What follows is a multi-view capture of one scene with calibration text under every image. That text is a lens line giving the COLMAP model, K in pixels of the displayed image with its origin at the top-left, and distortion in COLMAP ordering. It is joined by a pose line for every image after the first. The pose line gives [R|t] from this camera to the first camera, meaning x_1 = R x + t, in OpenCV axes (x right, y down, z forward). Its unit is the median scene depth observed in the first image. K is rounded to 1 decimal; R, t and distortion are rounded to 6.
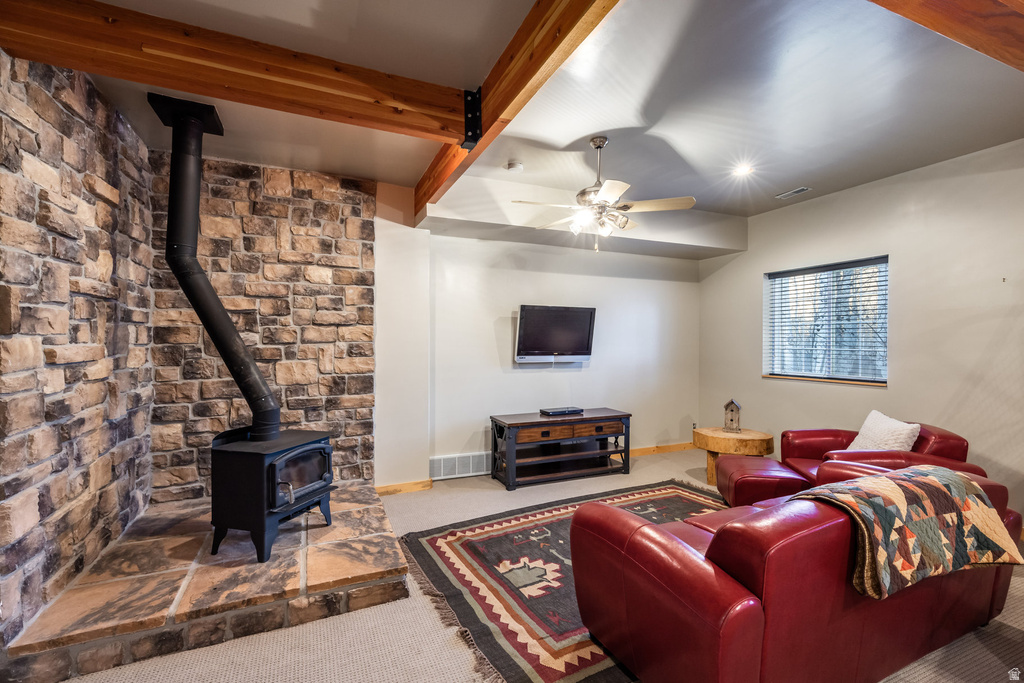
lens RADIAL K [[419.1, 0, 510.9], [0, 419.1, 342.2], [0, 0, 1]] dist [0.001982, -0.000627]
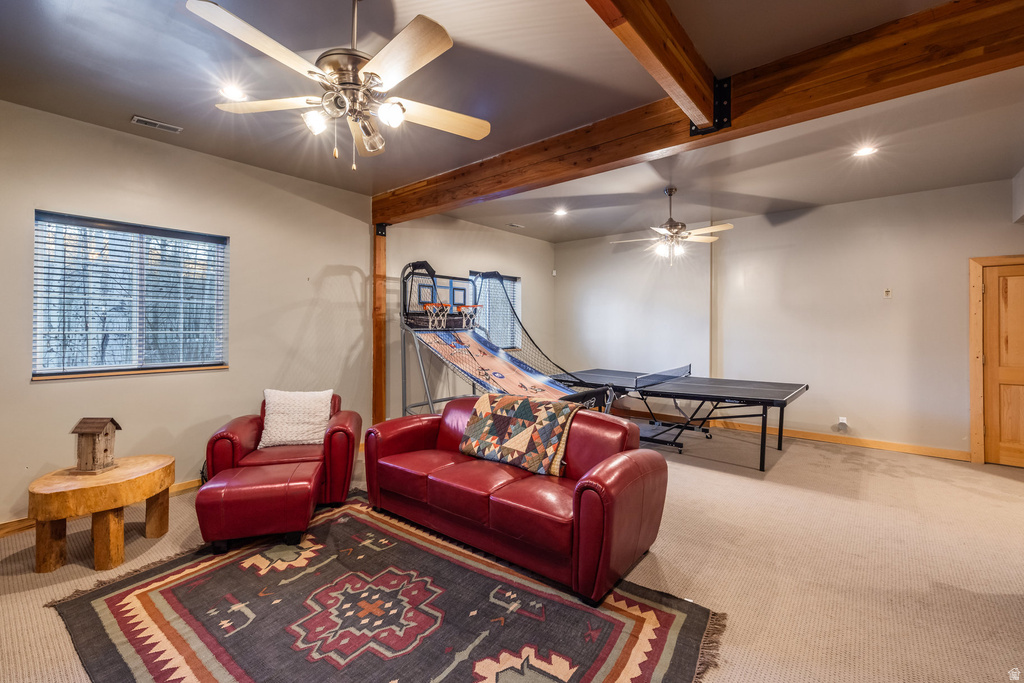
lens RADIAL K [[419.1, 0, 545.5], [0, 419.1, 328.1], [0, 0, 1]] dist [0.001982, -0.000627]
pose [[-0.448906, 0.002912, 0.893574, -0.352980], [0.001747, 0.999996, -0.002381, 0.013826], [-0.893577, 0.000492, -0.448909, 0.827896]]
